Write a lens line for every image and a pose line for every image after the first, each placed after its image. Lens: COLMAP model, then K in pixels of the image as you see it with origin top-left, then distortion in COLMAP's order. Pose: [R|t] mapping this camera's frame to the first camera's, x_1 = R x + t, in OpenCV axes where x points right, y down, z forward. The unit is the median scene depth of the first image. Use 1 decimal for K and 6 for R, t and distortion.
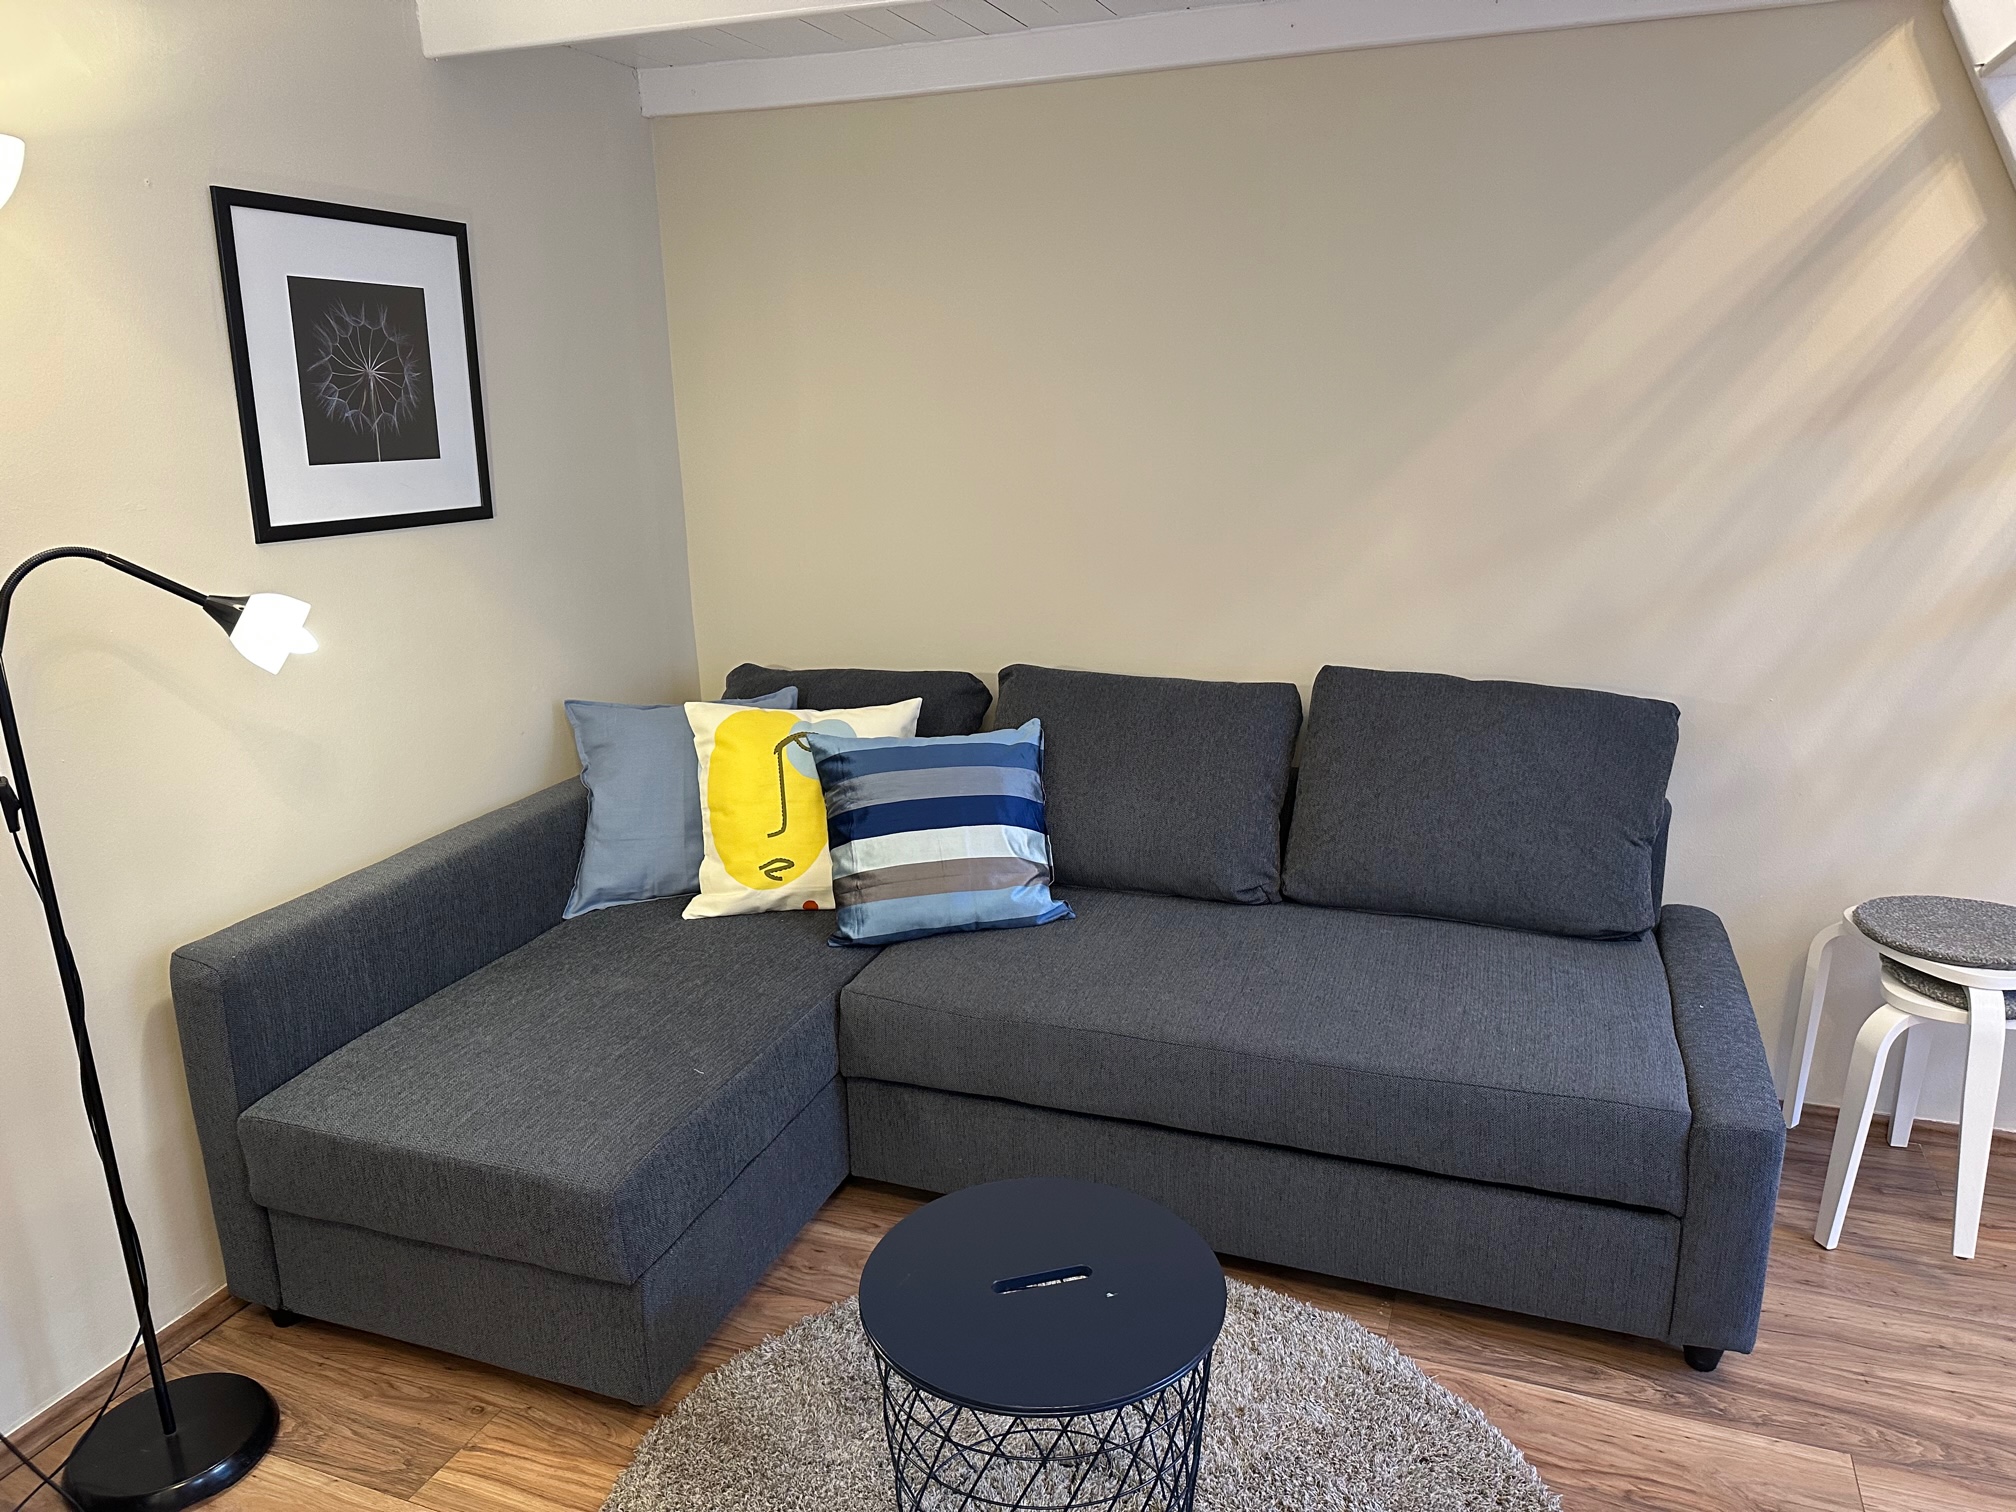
lens RADIAL K [[1403.0, 0, 999.9], [0, 1403.0, 763.4], [0, 0, 1]] dist [0.070817, -0.088801]
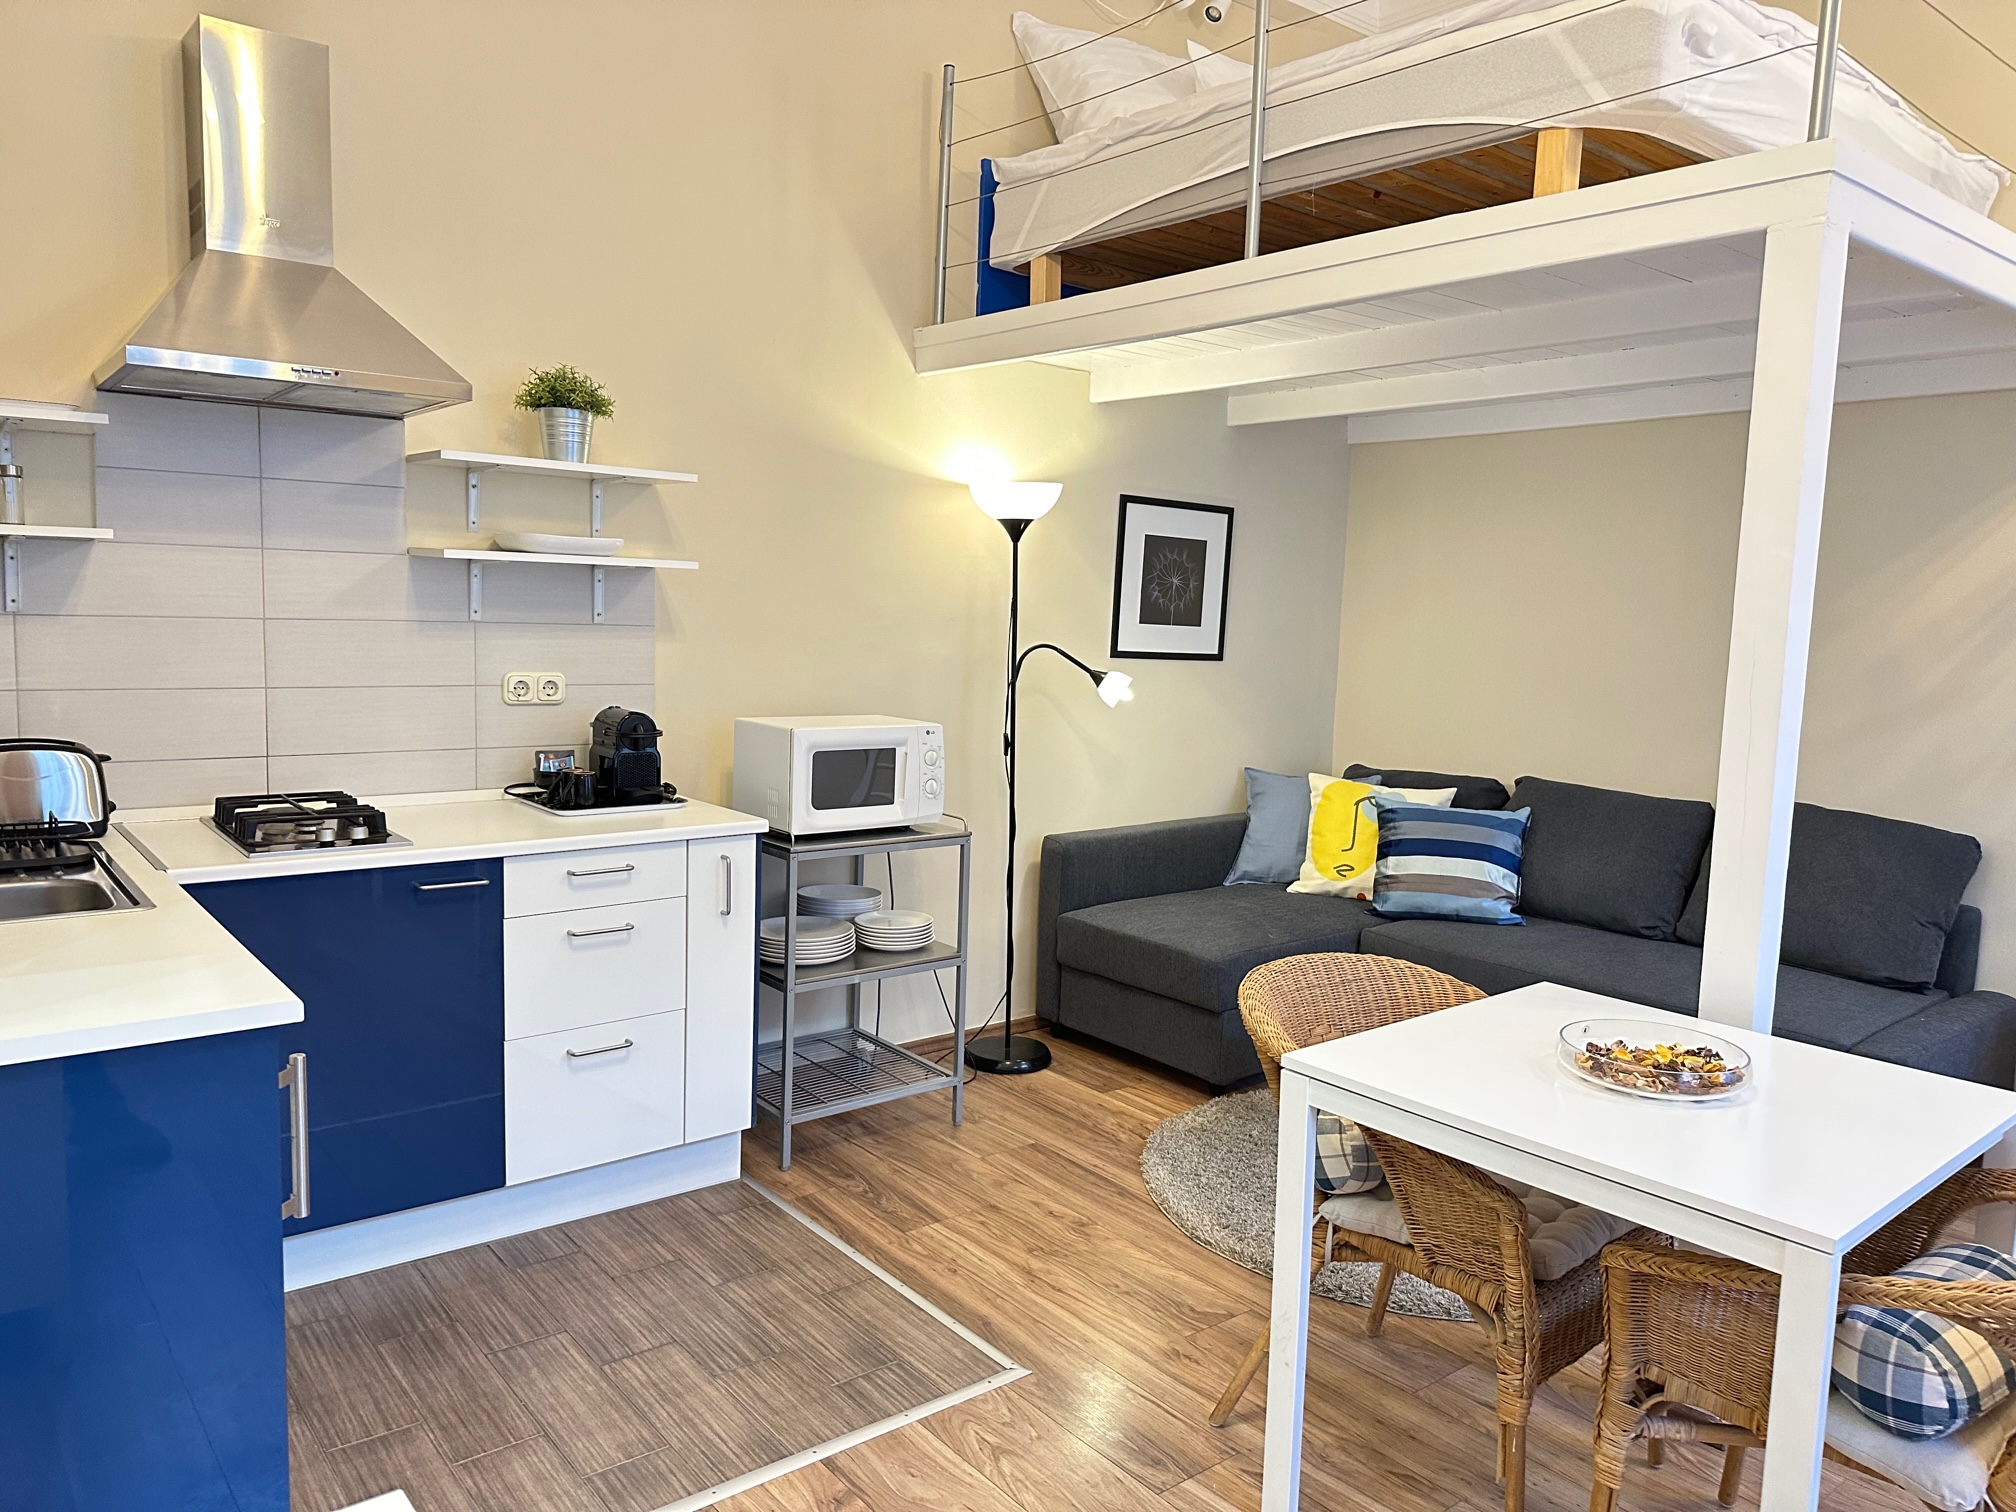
lens RADIAL K [[1403.0, 0, 1014.7], [0, 1403.0, 762.7], [0, 0, 1]] dist [0.070817, -0.088801]
pose [[0.867547, 0.103004, -0.486571, 0.325624], [-0.177733, 0.977926, -0.109875, 0.216040], [0.464513, 0.181802, 0.866704, -0.717040]]
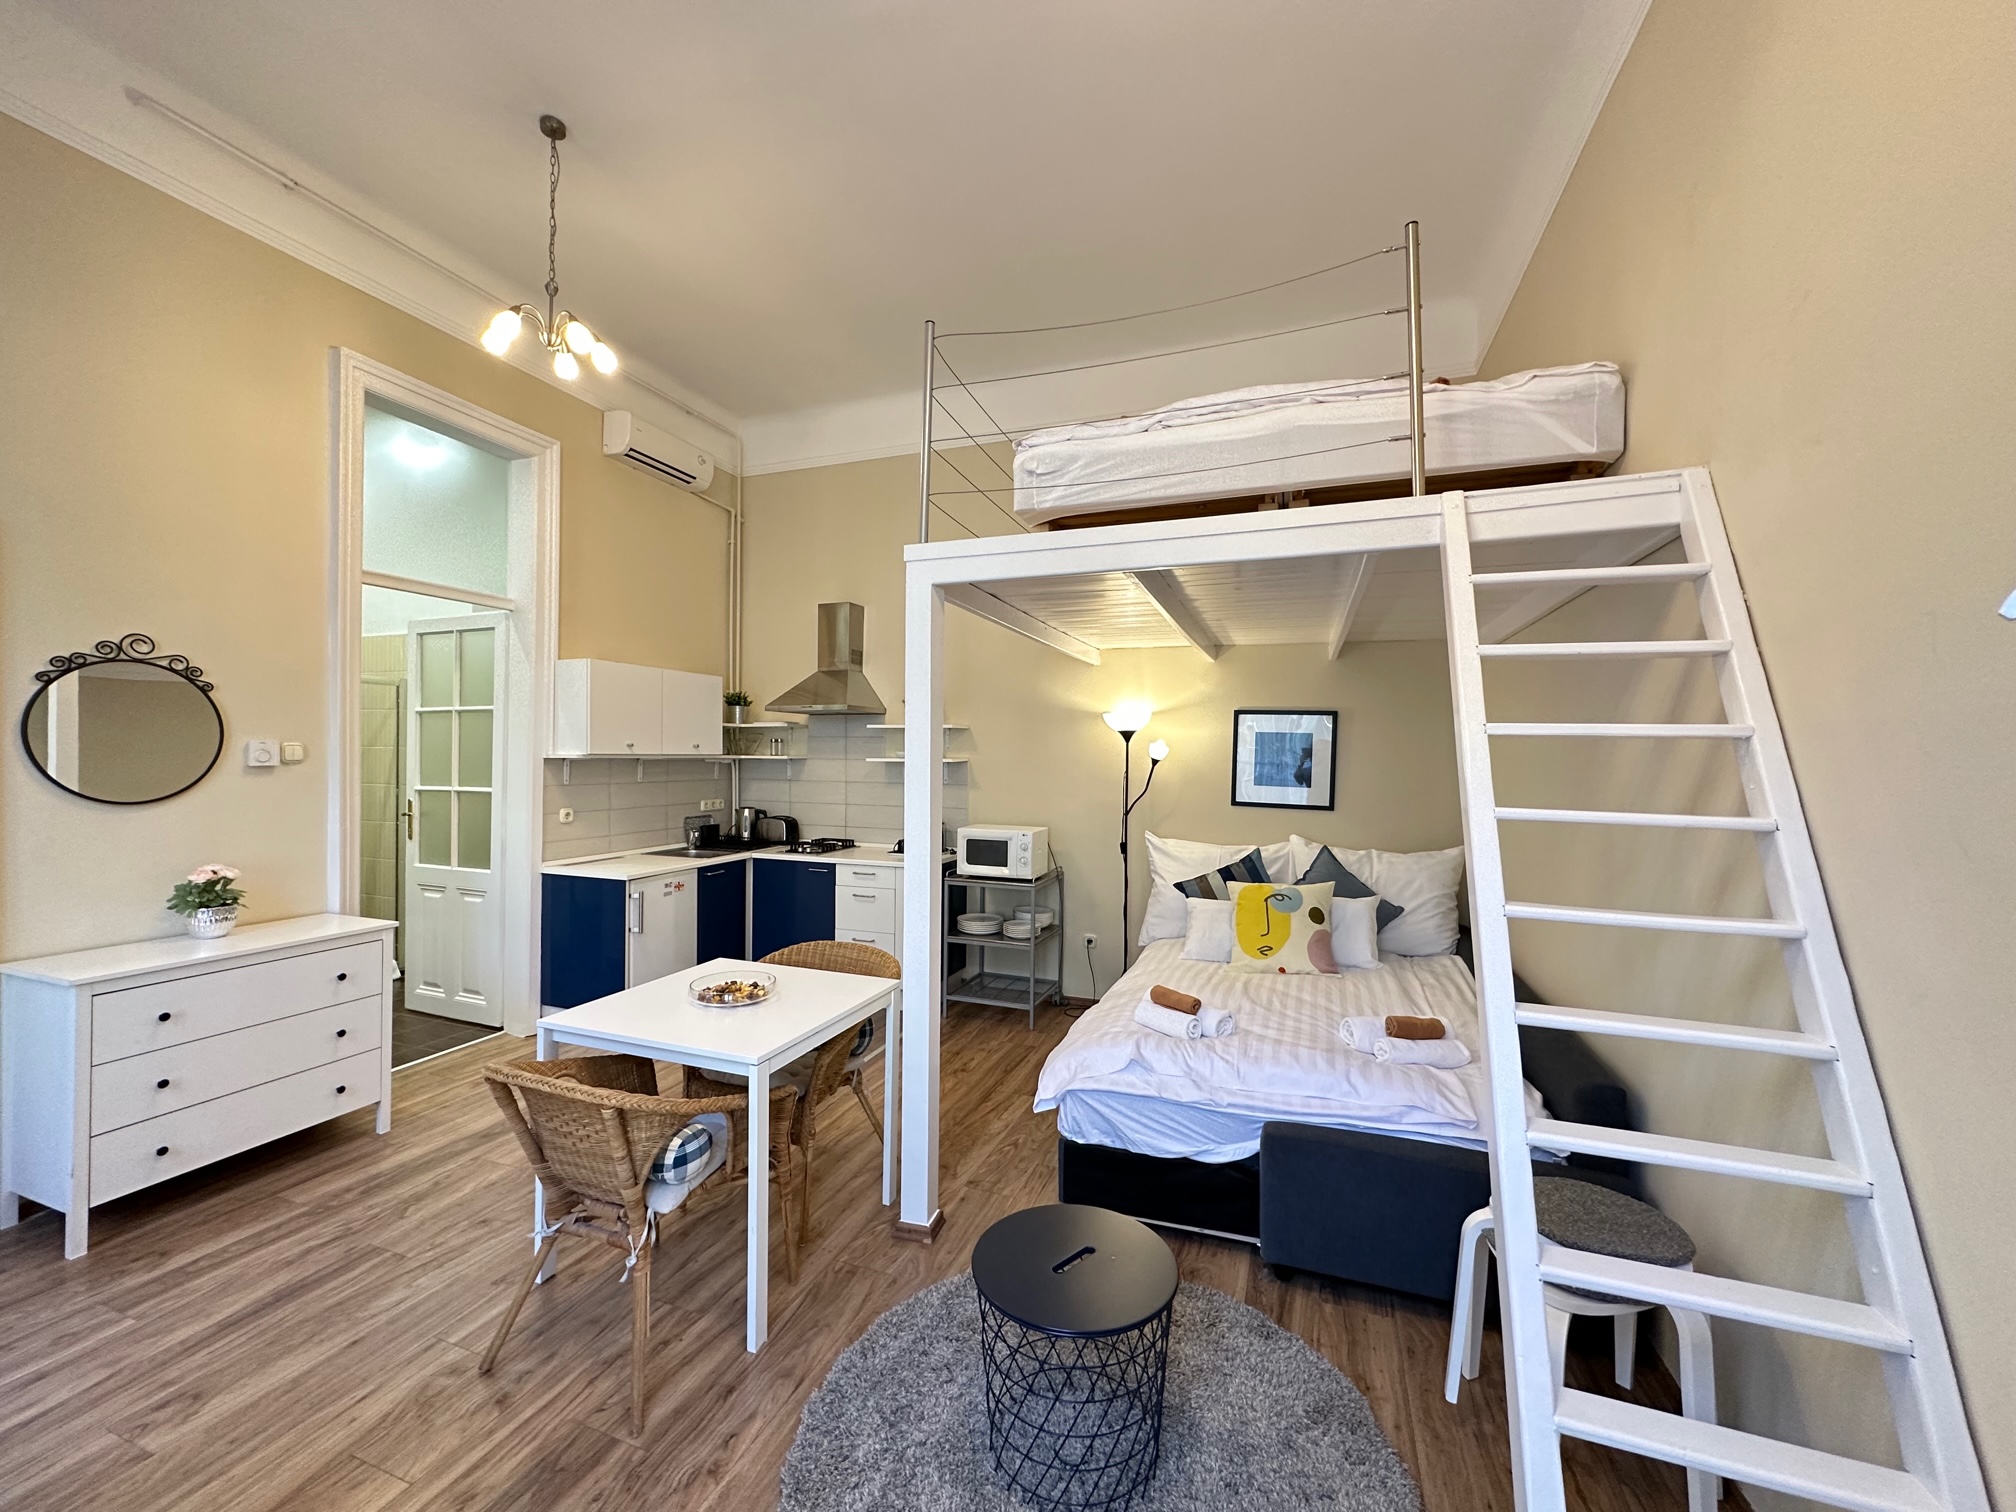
lens RADIAL K [[803.9, 0, 1006.4], [0, 803.9, 757.4], [0, 0, 1]] dist [0.001185, -0.000314]
pose [[0.012830, 0.023681, -0.999637, 1.272323], [-0.272740, 0.961894, 0.019287, -0.134941], [0.962002, 0.272394, 0.018800, 0.342586]]
